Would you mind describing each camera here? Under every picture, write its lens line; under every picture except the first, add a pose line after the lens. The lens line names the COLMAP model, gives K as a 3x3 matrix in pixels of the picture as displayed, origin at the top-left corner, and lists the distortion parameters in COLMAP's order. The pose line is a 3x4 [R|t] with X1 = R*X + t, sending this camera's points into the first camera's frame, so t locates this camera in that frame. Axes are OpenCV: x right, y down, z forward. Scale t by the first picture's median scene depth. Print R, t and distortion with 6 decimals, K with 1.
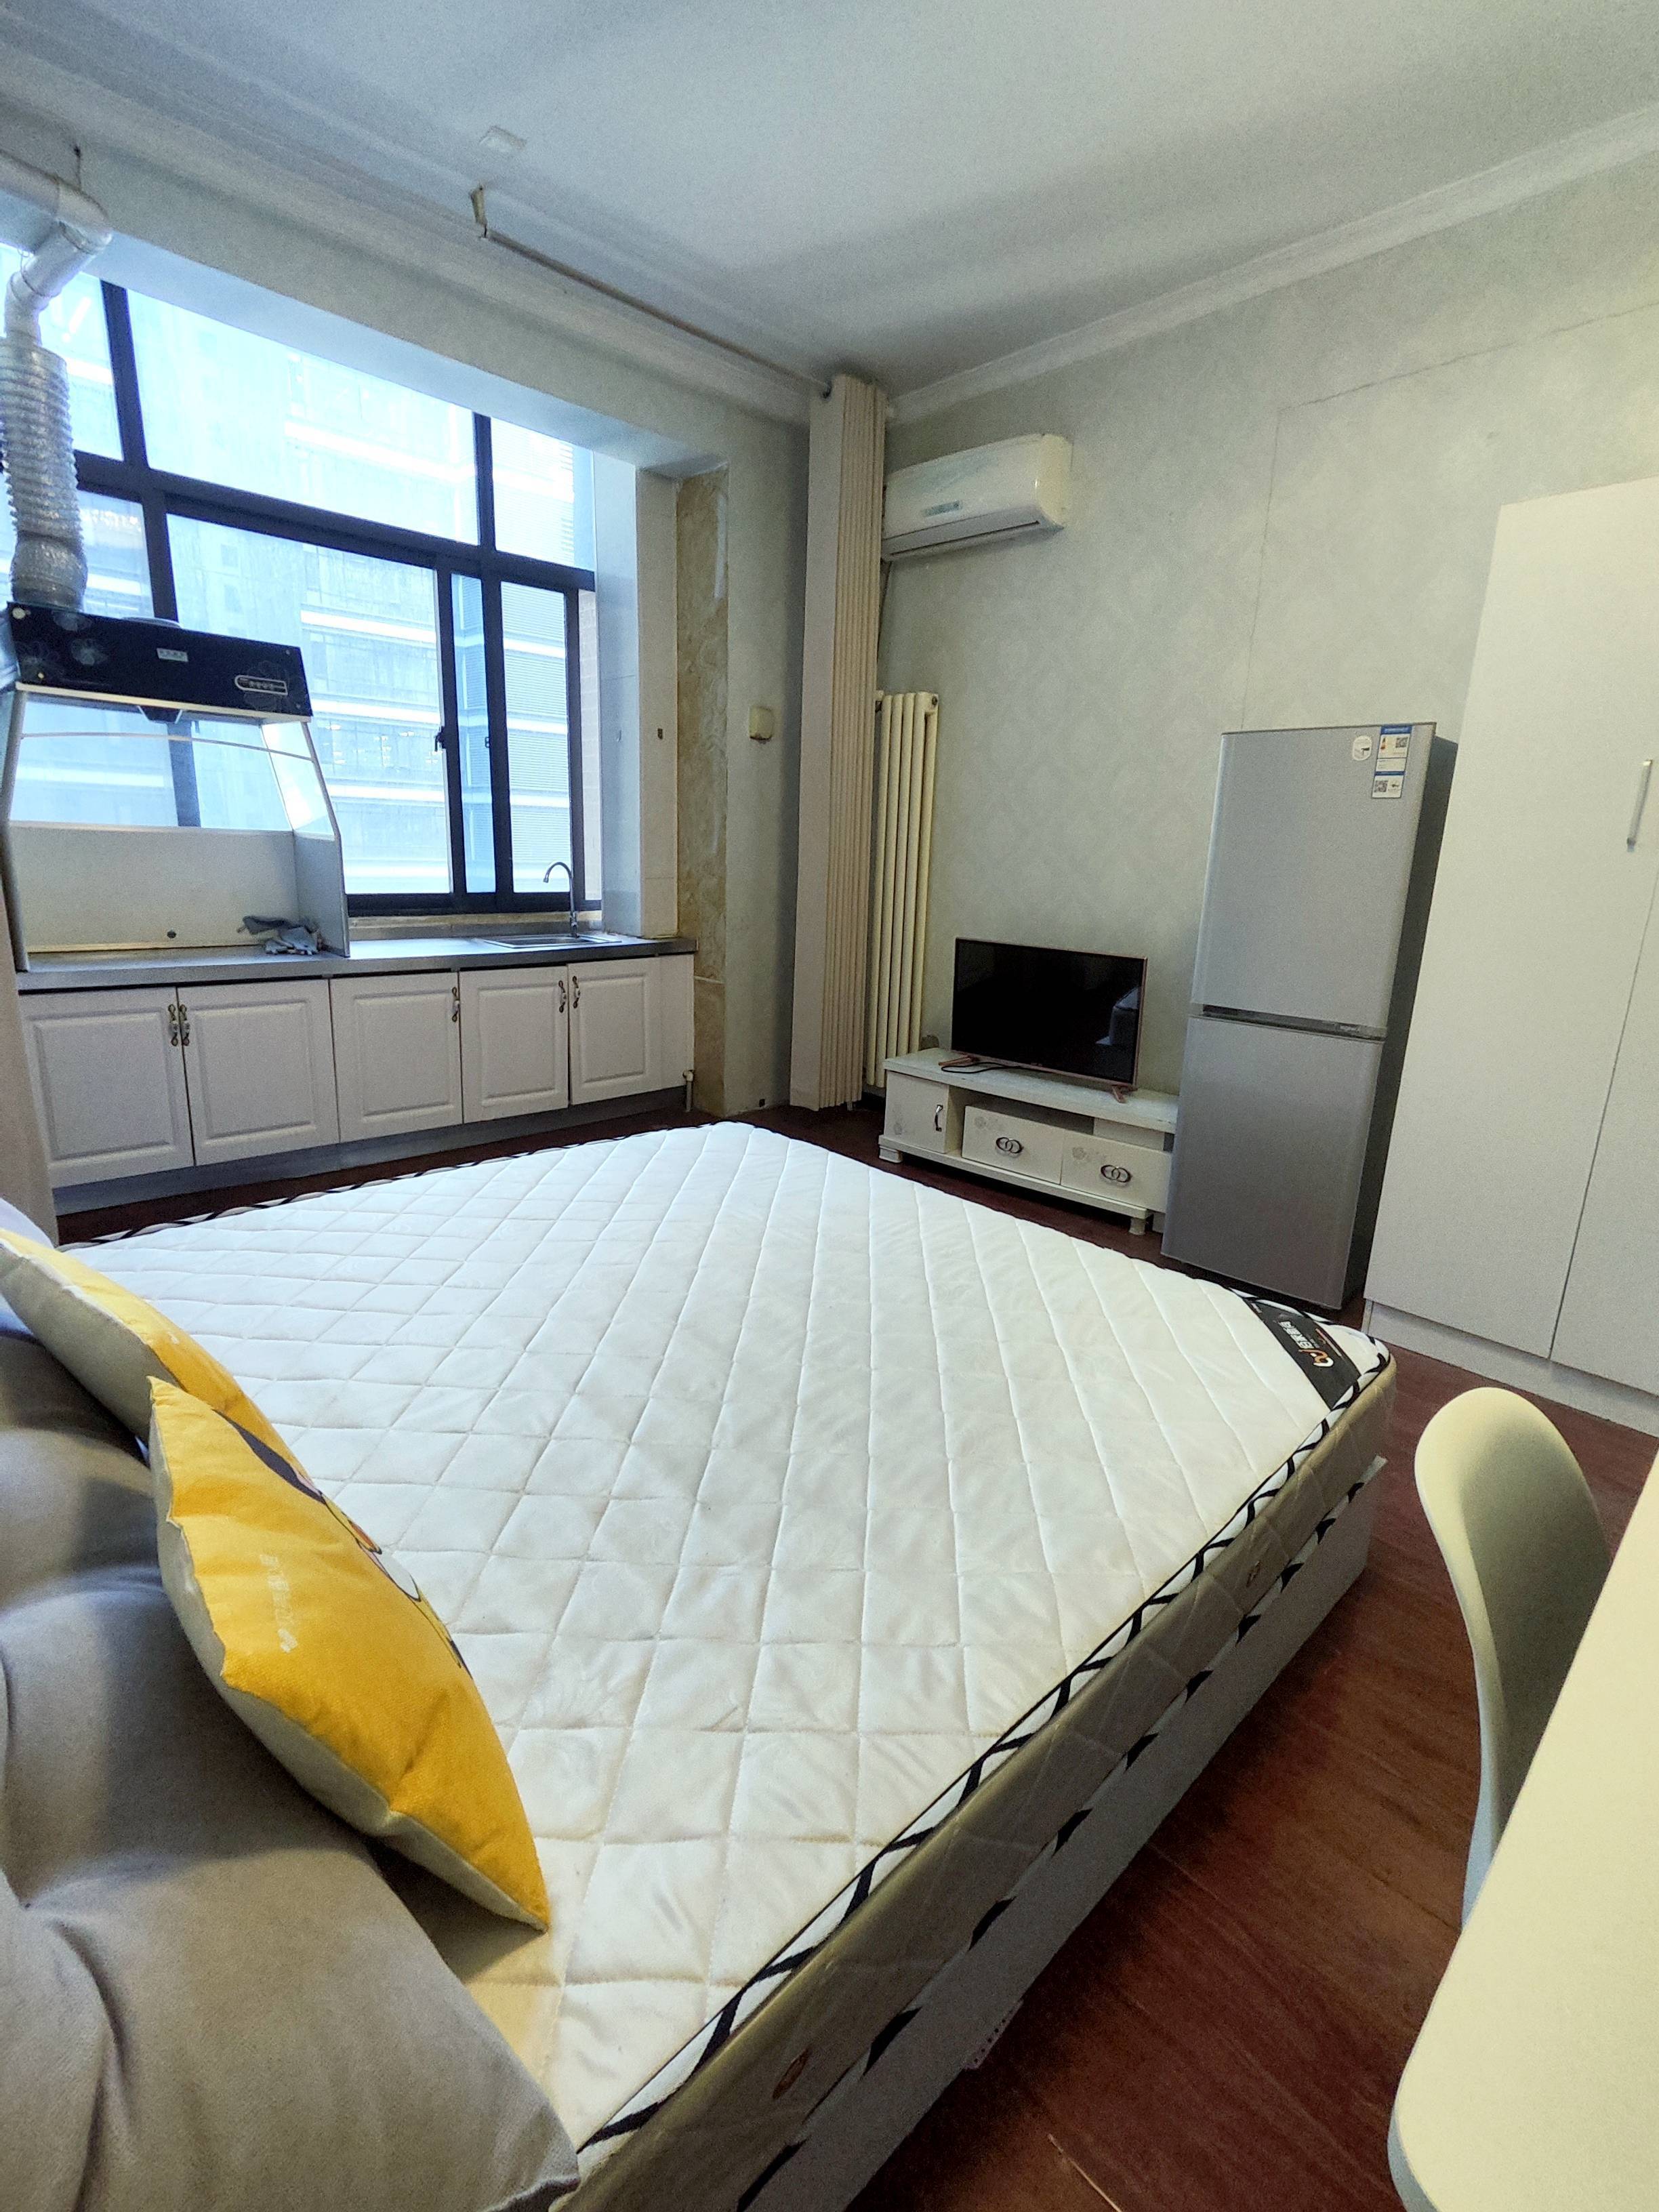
lens RADIAL K [[1013.9, 0, 827.7], [0, 1013.9, 1086.5], [0, 0, 1]] dist [-0.005115, 0.007729]
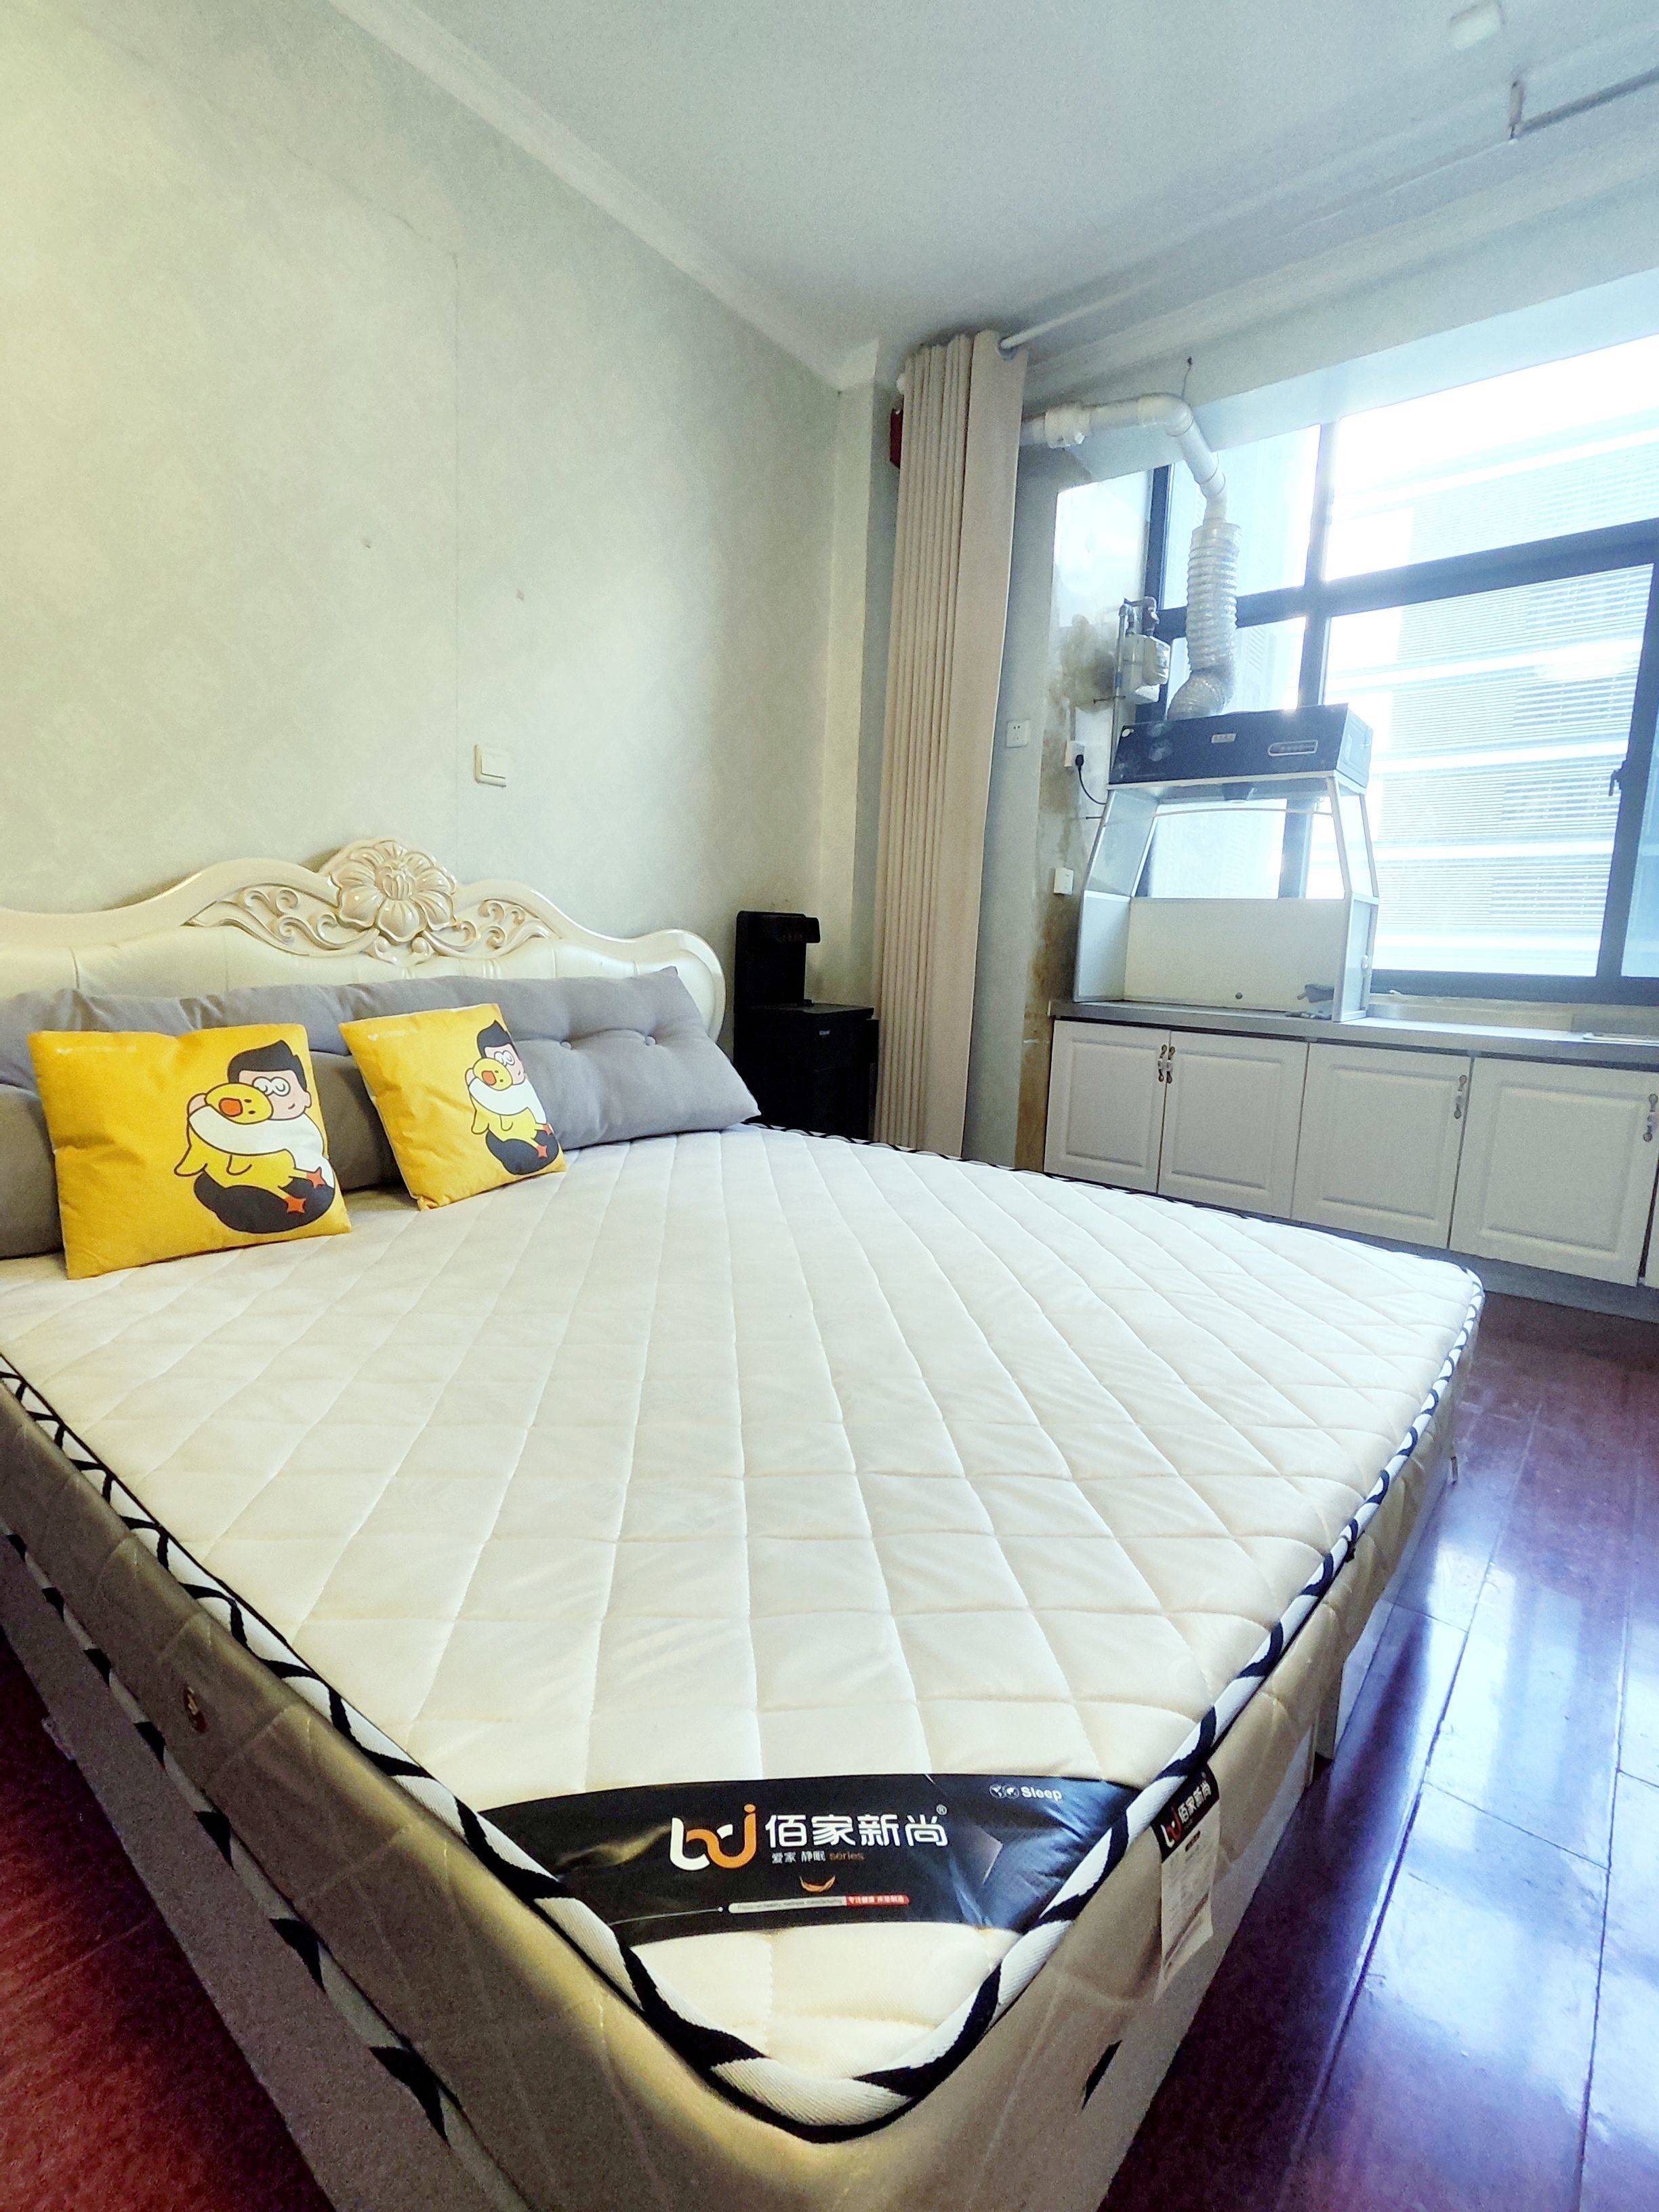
lens RADIAL K [[1013.9, 0, 827.7], [0, 1013.9, 1086.5], [0, 0, 1]] dist [-0.005115, 0.007729]
pose [[0.116328, 0.094283, -0.988726, 0.363305], [-0.272007, 0.960449, 0.059584, -0.001004], [0.955238, 0.262009, 0.137373, 0.422072]]
